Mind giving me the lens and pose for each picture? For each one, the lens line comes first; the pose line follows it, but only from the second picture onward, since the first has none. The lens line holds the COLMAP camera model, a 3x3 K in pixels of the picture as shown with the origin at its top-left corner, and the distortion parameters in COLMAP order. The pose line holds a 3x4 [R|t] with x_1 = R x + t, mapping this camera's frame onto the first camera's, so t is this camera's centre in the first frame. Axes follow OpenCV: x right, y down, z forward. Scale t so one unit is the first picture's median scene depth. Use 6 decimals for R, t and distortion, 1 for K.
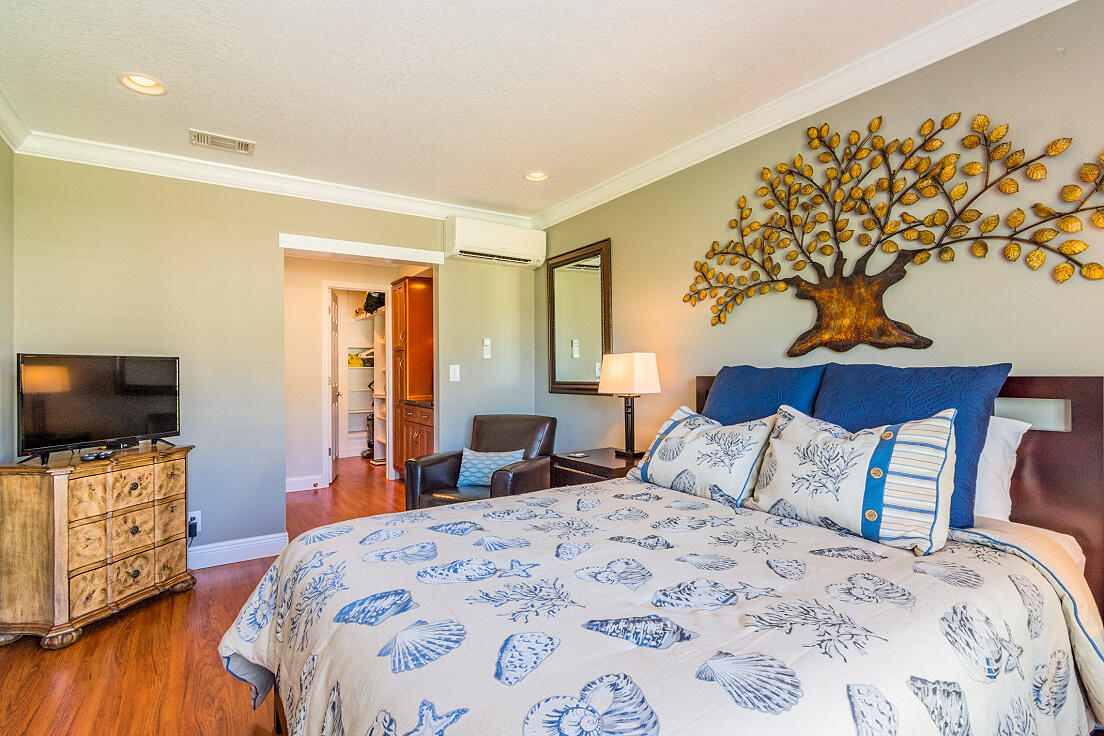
lens RADIAL K [[528.3, 0, 557.8], [0, 528.3, 368.2], [0, 0, 1]] dist [0.001576, 0.000094]
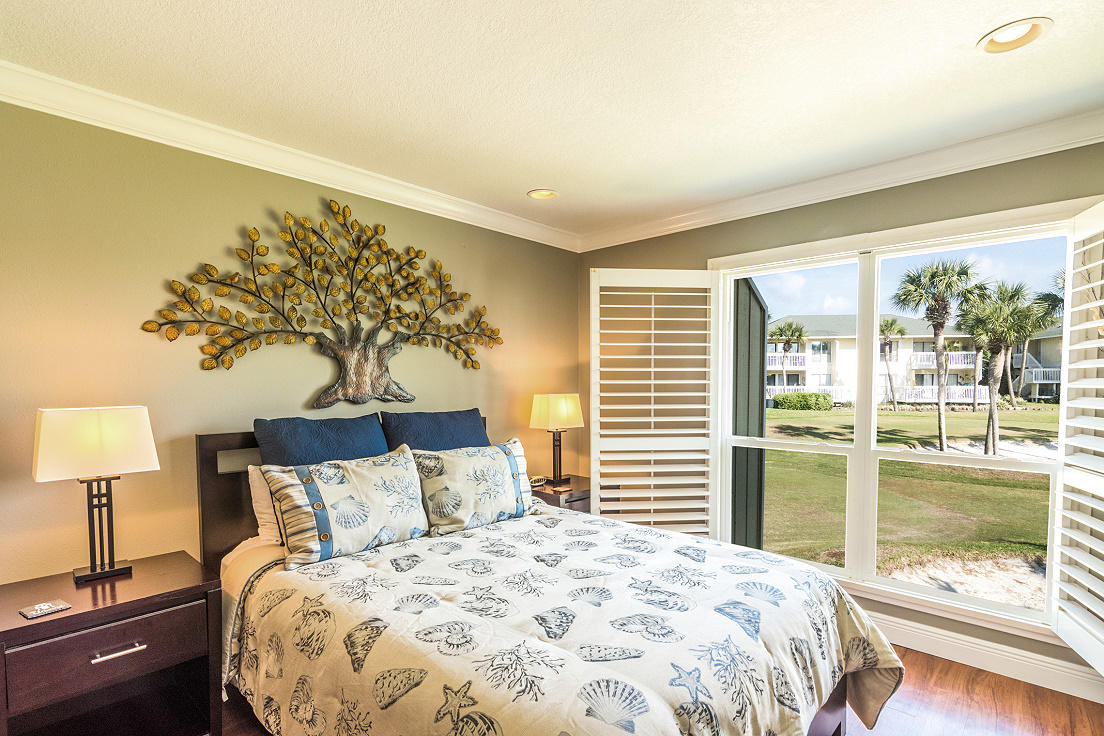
lens RADIAL K [[544.5, 0, 567.2], [0, 544.5, 410.8], [0, 0, 1]] dist [0.021269, 0.000134]
pose [[-0.229049, -0.040983, 0.972552, -0.779702], [-0.004218, 0.999146, 0.041110, -0.067885], [-0.973406, 0.005314, -0.229026, 0.810148]]
